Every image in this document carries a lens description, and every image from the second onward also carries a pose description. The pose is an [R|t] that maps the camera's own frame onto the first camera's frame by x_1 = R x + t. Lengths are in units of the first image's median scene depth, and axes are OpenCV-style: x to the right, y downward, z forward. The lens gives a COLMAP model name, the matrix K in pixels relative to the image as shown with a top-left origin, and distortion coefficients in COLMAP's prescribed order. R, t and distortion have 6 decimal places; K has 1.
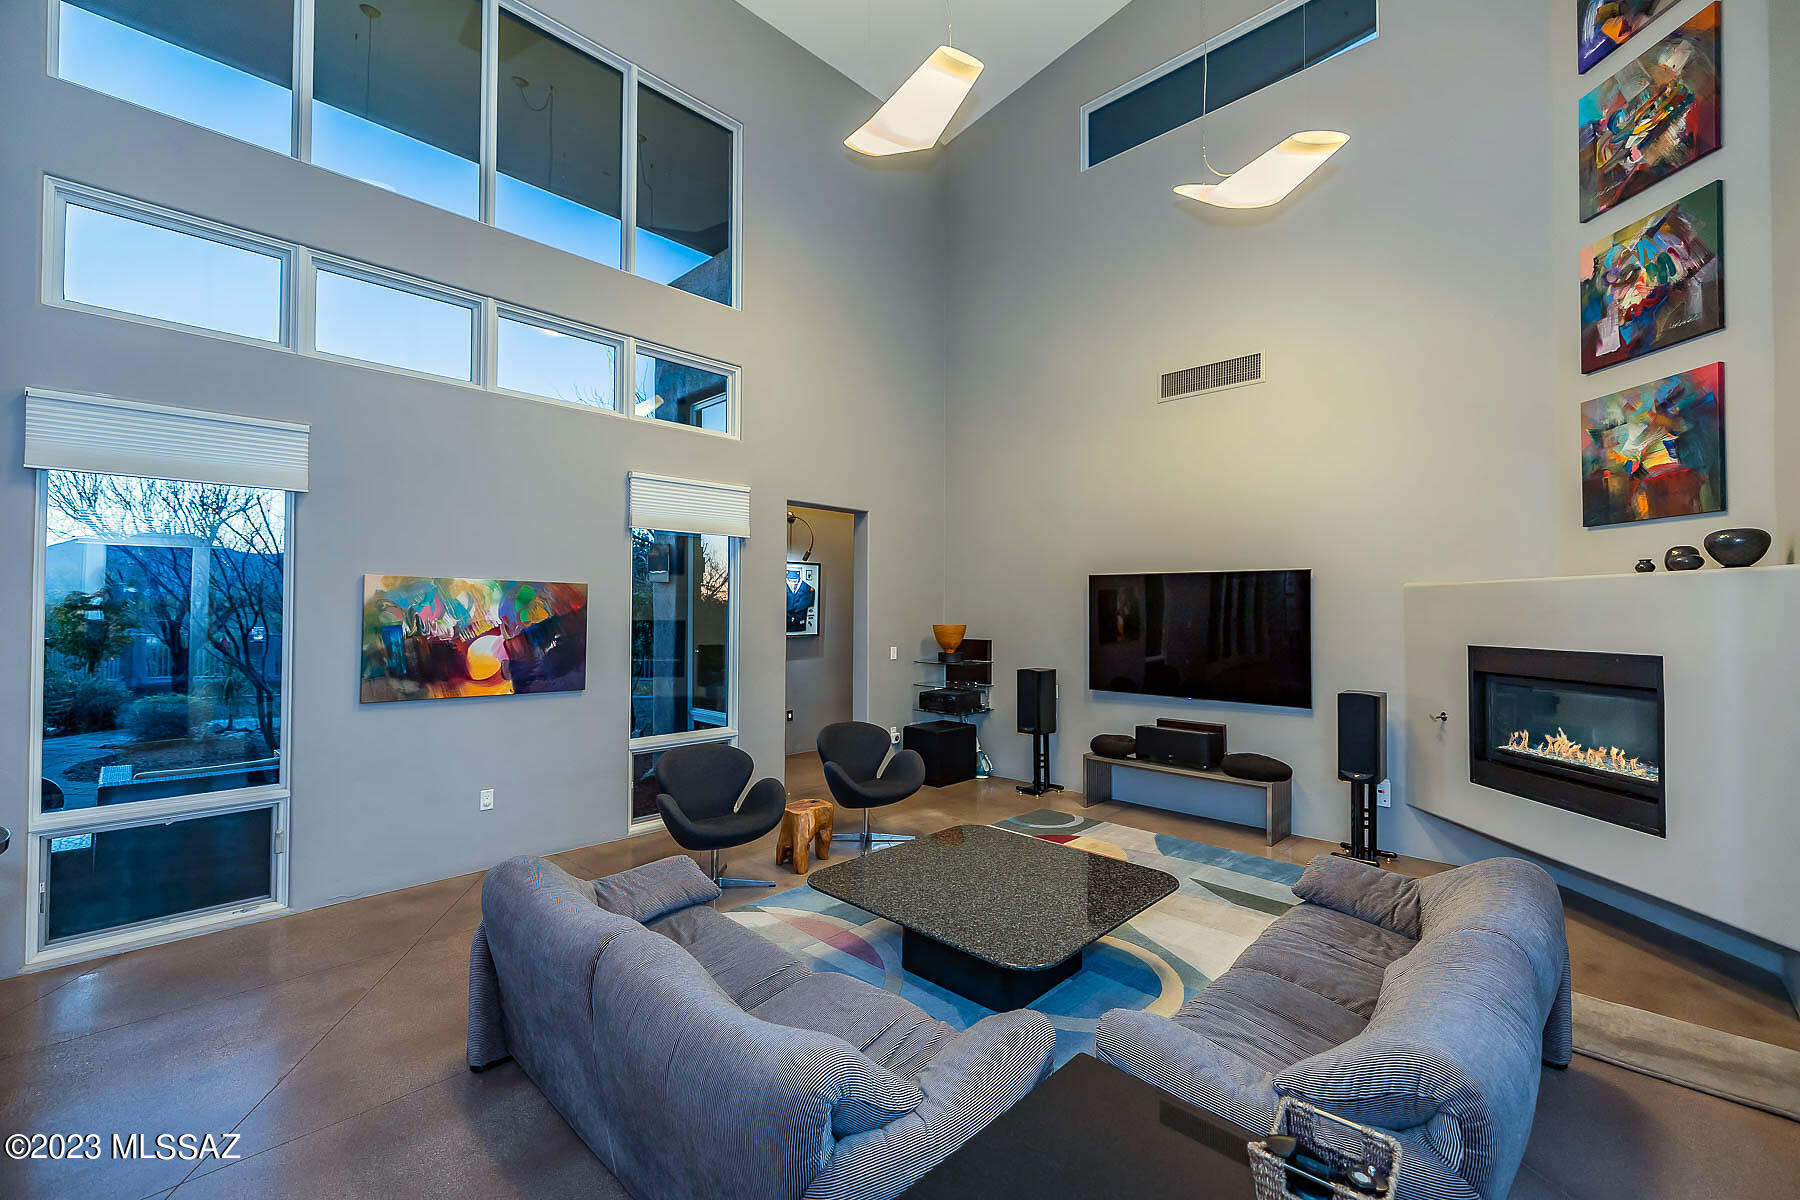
lens RADIAL K [[752.4, 0, 815.3], [0, 752.4, 596.9], [0, 0, 1]] dist [-0.001072, -0.000140]
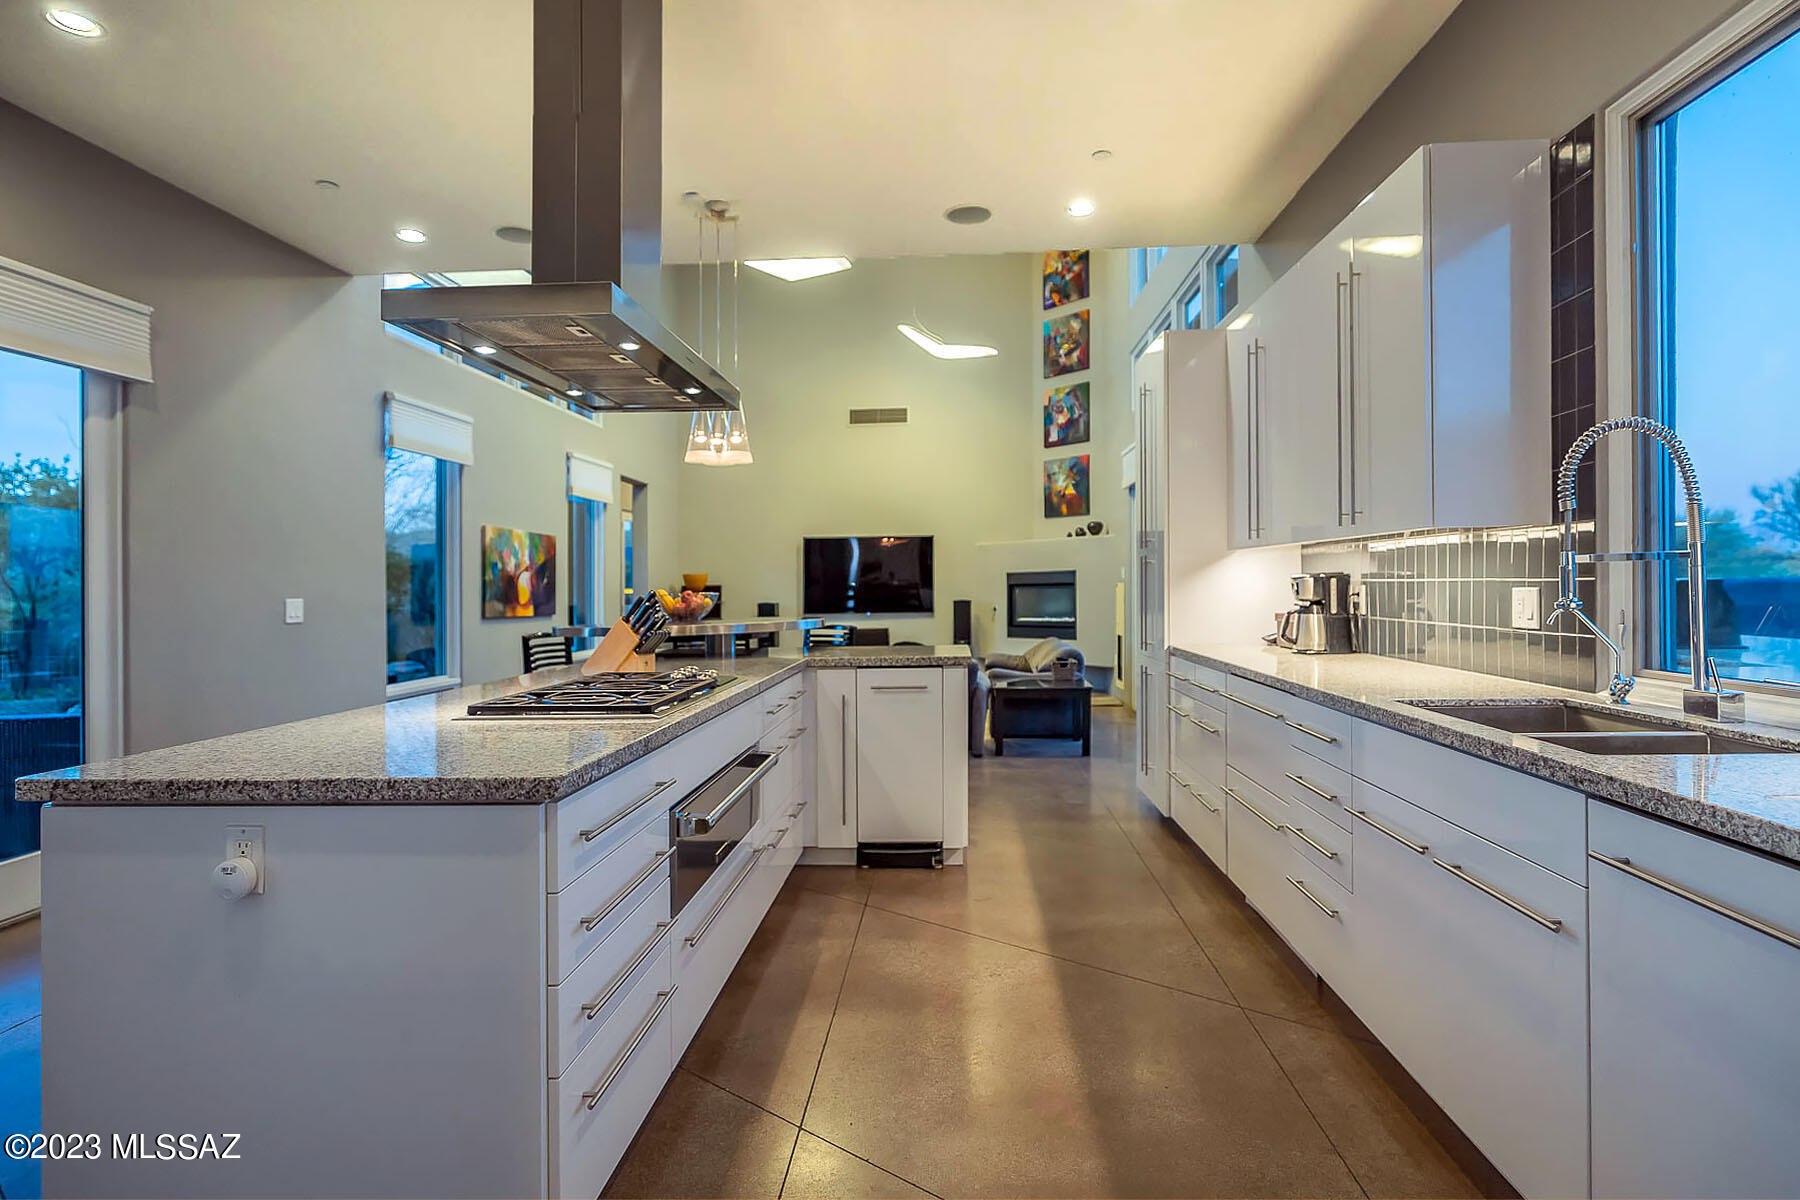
lens RADIAL K [[954.3, 0, 824.2], [0, 954.3, 603.8], [0, 0, 1]] dist [-0.003900, -0.000885]
pose [[0.776376, -0.027011, 0.629691, -1.317147], [0.005747, 0.999343, 0.035782, 0.059252], [-0.630244, -0.024162, 0.776021, -0.816318]]
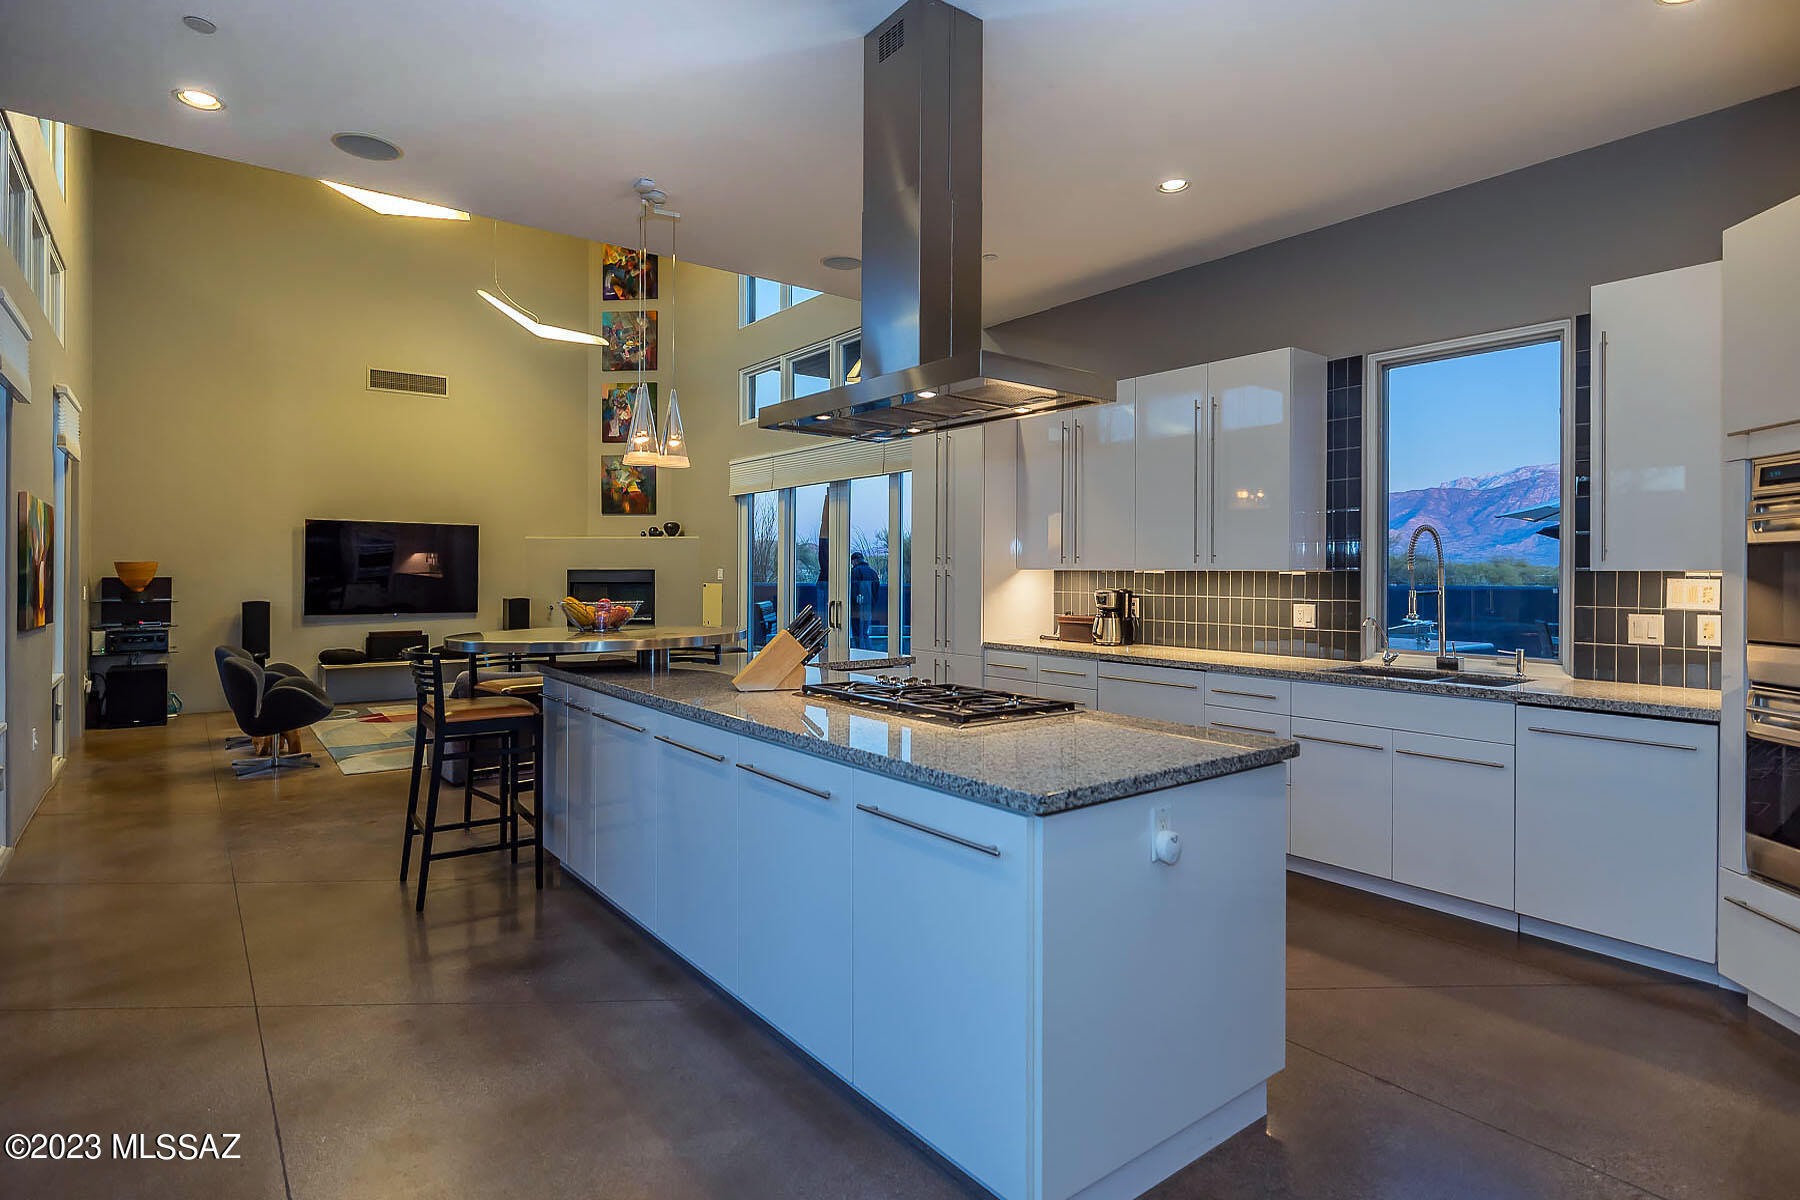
lens RADIAL K [[1024.9, 0, 900.0], [0, 1024.9, 600.0], [0, 0, 1]] dist [0.001363, -0.000254]
pose [[0.124162, -0.031834, 0.991751, -1.877022], [-0.022301, 0.999143, 0.034863, 0.034217], [-0.992011, -0.026446, 0.123346, -0.227546]]
